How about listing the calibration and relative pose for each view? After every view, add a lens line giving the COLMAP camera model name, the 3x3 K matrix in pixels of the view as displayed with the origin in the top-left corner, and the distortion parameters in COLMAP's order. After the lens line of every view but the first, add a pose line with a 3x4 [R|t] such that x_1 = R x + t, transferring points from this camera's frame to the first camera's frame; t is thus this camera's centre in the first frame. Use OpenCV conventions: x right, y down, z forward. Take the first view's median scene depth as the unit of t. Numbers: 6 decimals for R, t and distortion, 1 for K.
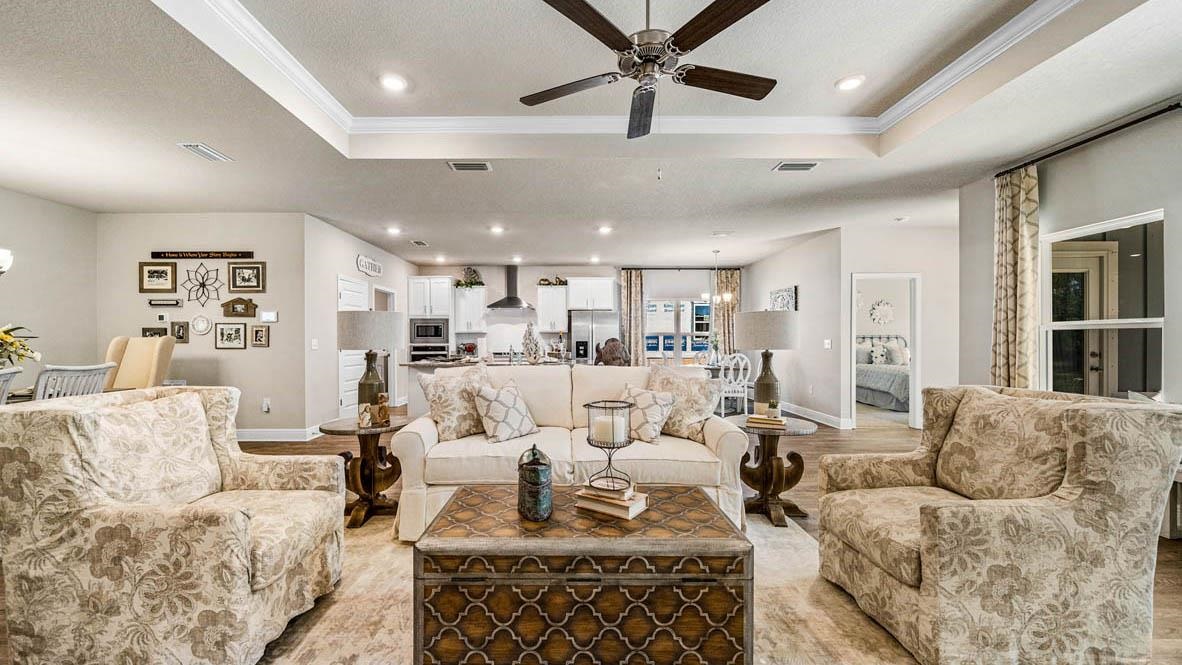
lens RADIAL K [[450.0, 0, 589.2], [0, 450.0, 340.5], [0, 0, 1]] dist [-0.002342, -0.000064]
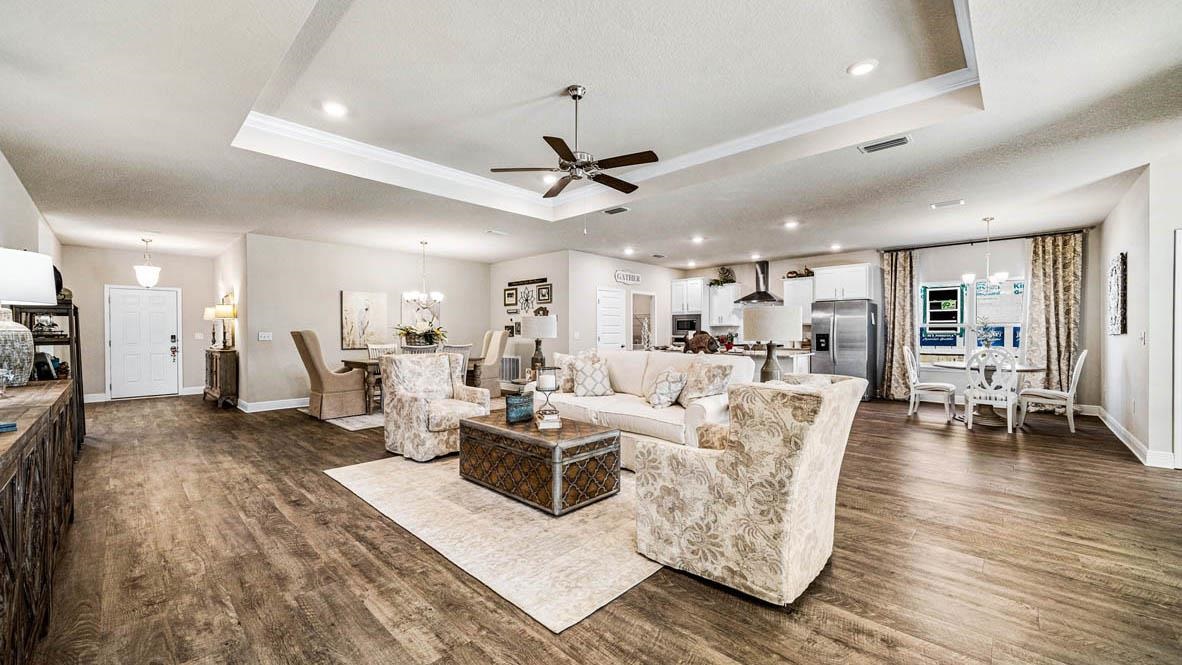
lens RADIAL K [[450.1, 0, 591.0], [0, 450.1, 332.5], [0, 0, 1]] dist [-0.001389, -0.000061]
pose [[0.726417, -0.000668, -0.687254, 0.482111], [-0.000200, 0.999999, -0.001183, 0.000560], [0.687255, 0.000997, 0.726416, -0.064808]]
